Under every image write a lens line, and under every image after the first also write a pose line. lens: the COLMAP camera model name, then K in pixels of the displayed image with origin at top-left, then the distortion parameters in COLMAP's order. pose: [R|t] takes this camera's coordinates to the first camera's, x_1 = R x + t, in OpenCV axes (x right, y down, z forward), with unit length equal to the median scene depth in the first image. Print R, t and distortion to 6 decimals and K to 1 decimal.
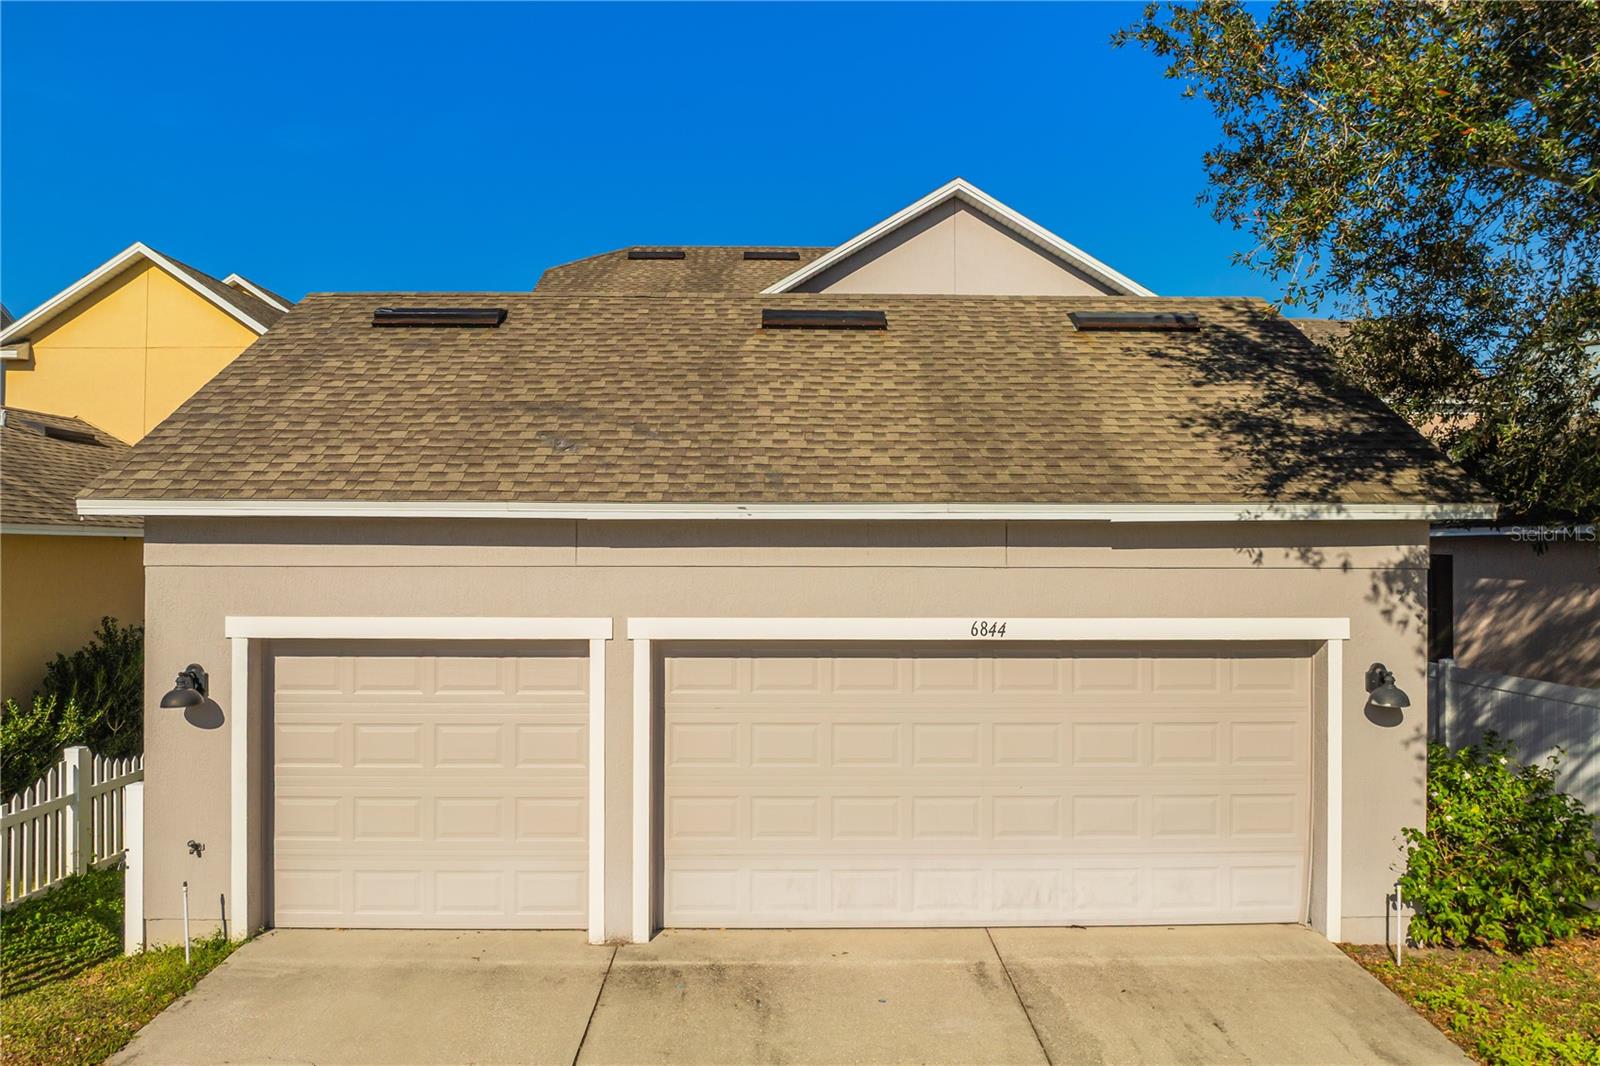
lens RADIAL K [[1129.6, 0, 804.9], [0, 1129.6, 533.9], [0, 0, 1]] dist [-0.029596, -0.001083]
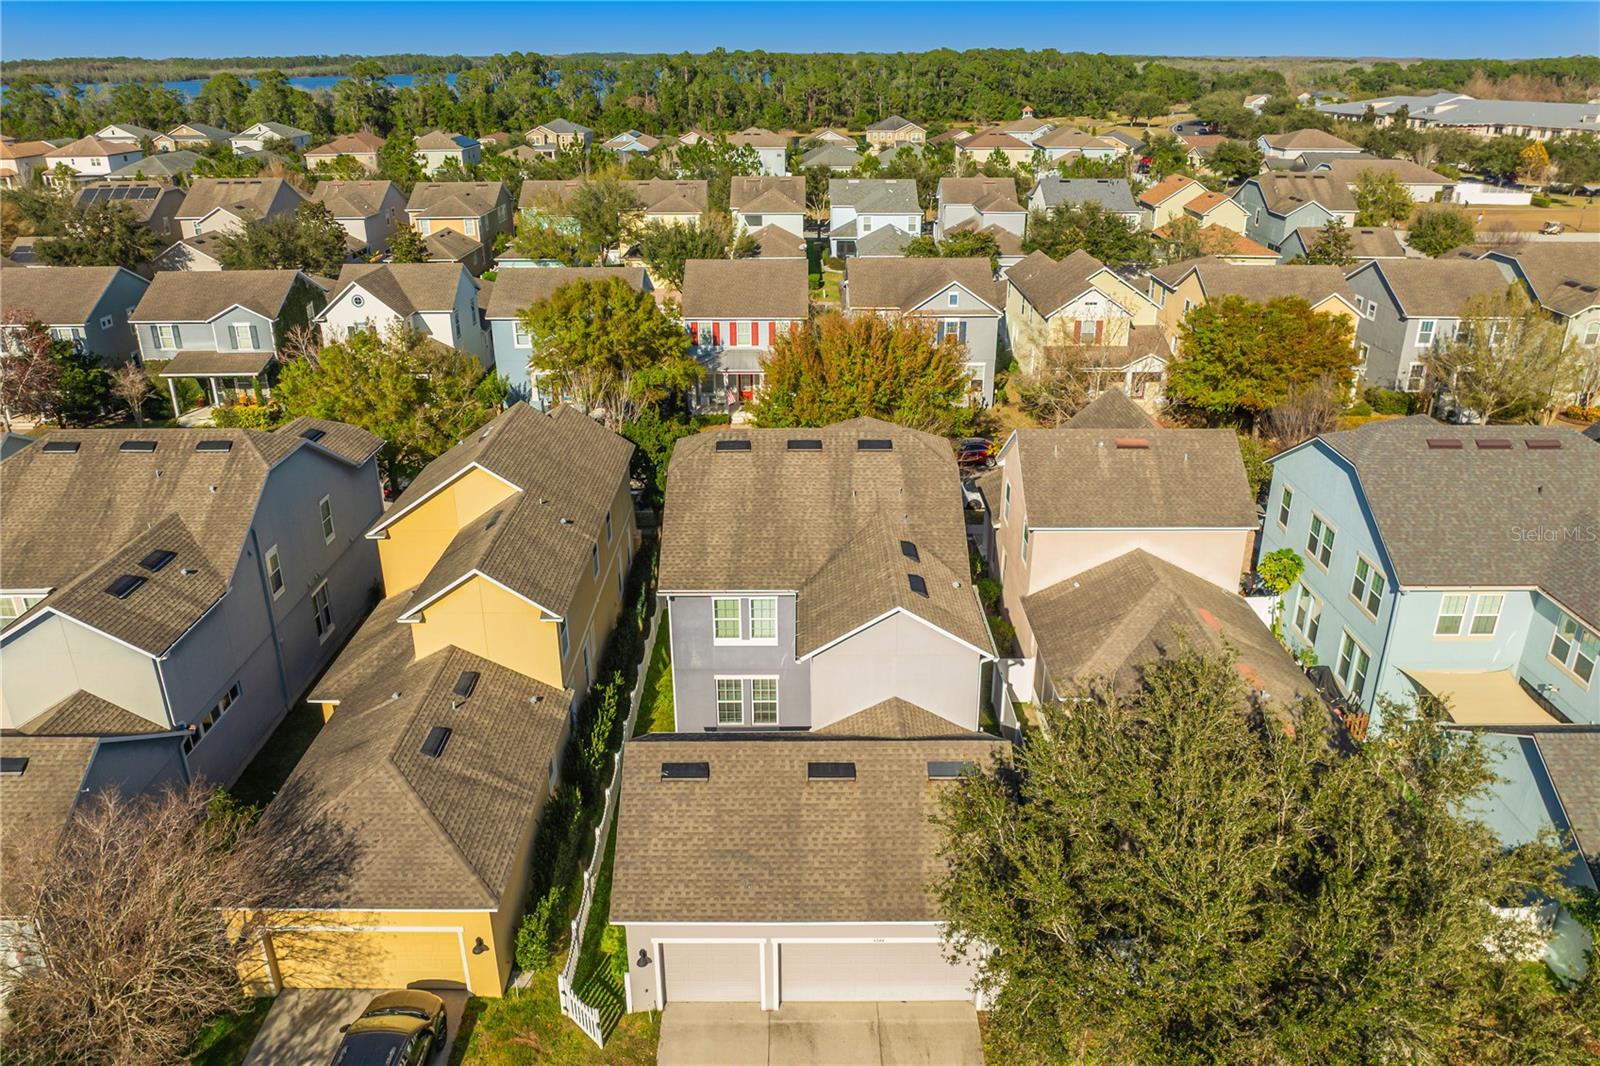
lens RADIAL K [[1121.3, 0, 807.7], [0, 1121.3, 532.7], [0, 0, 1]] dist [-0.004145, -0.050286]
pose [[0.999880, 0.003656, -0.015046, -0.002065], [0.002838, 0.912005, 0.410170, -2.340592], [0.015222, -0.410163, 0.911885, -1.508680]]
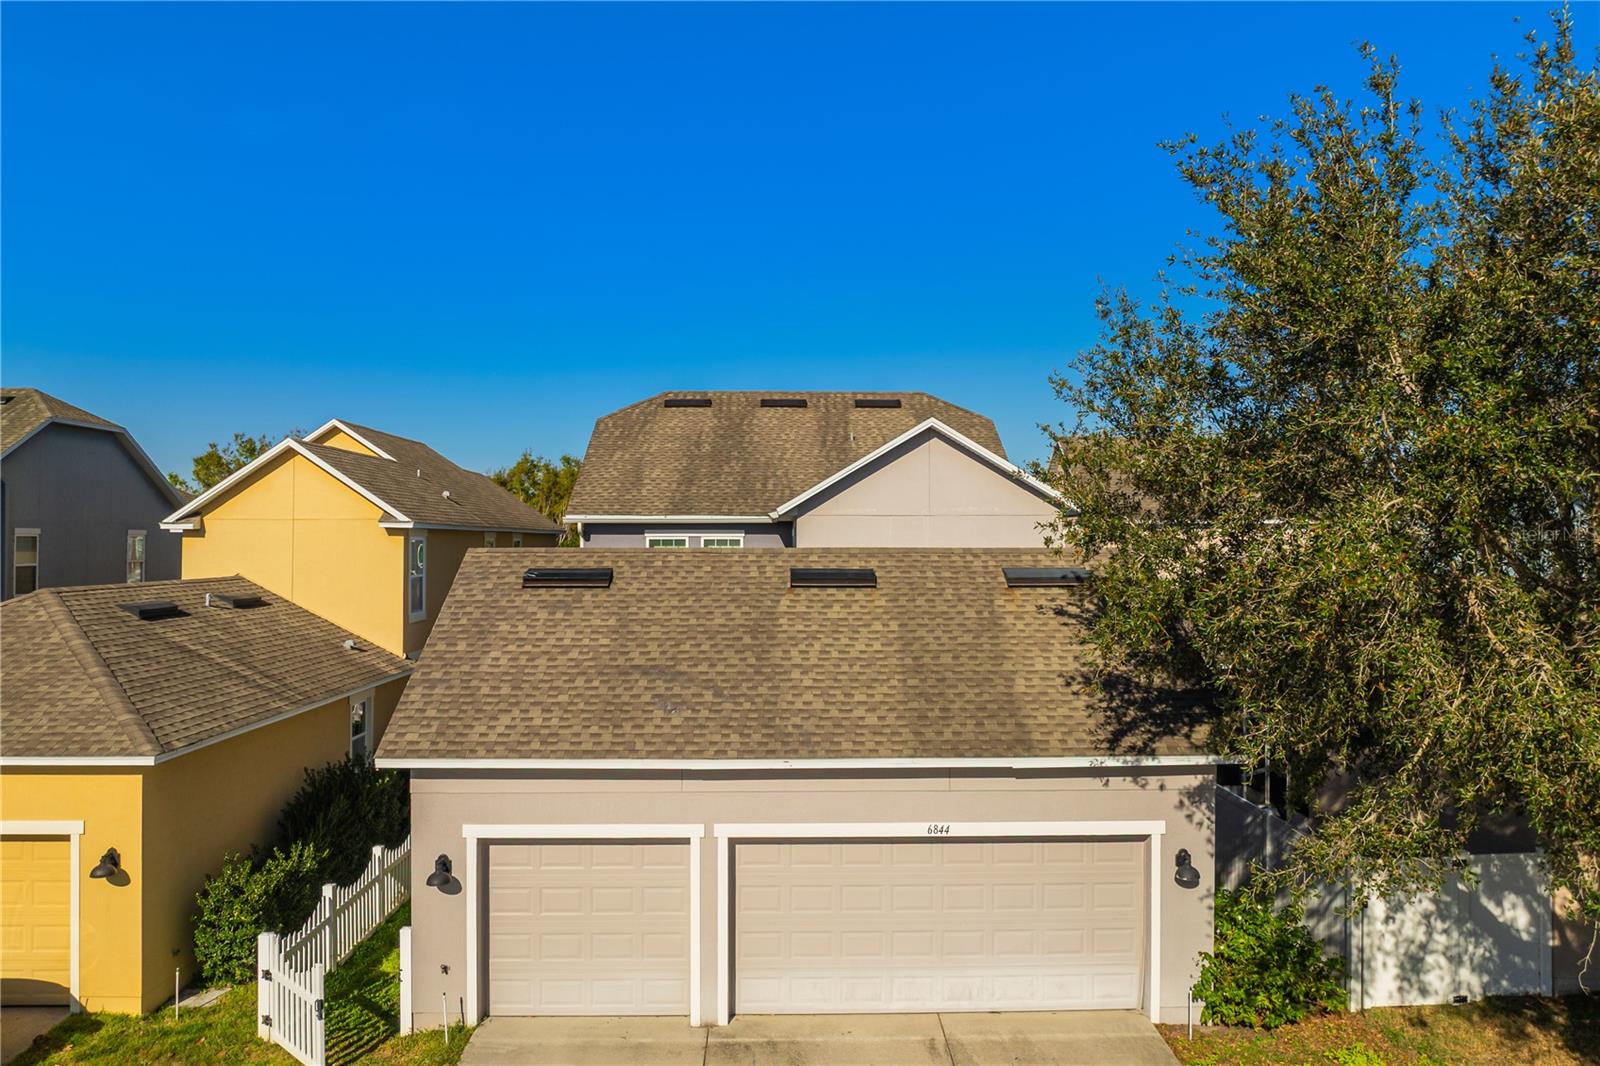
lens RADIAL K [[1121.3, 0, 807.7], [0, 1121.3, 532.7], [0, 0, 1]] dist [-0.004145, -0.050286]
pose [[0.999986, -0.001836, 0.004895, -0.030098], [0.001810, 0.999985, 0.005251, -0.341326], [-0.004904, -0.005242, 0.999974, -0.583457]]
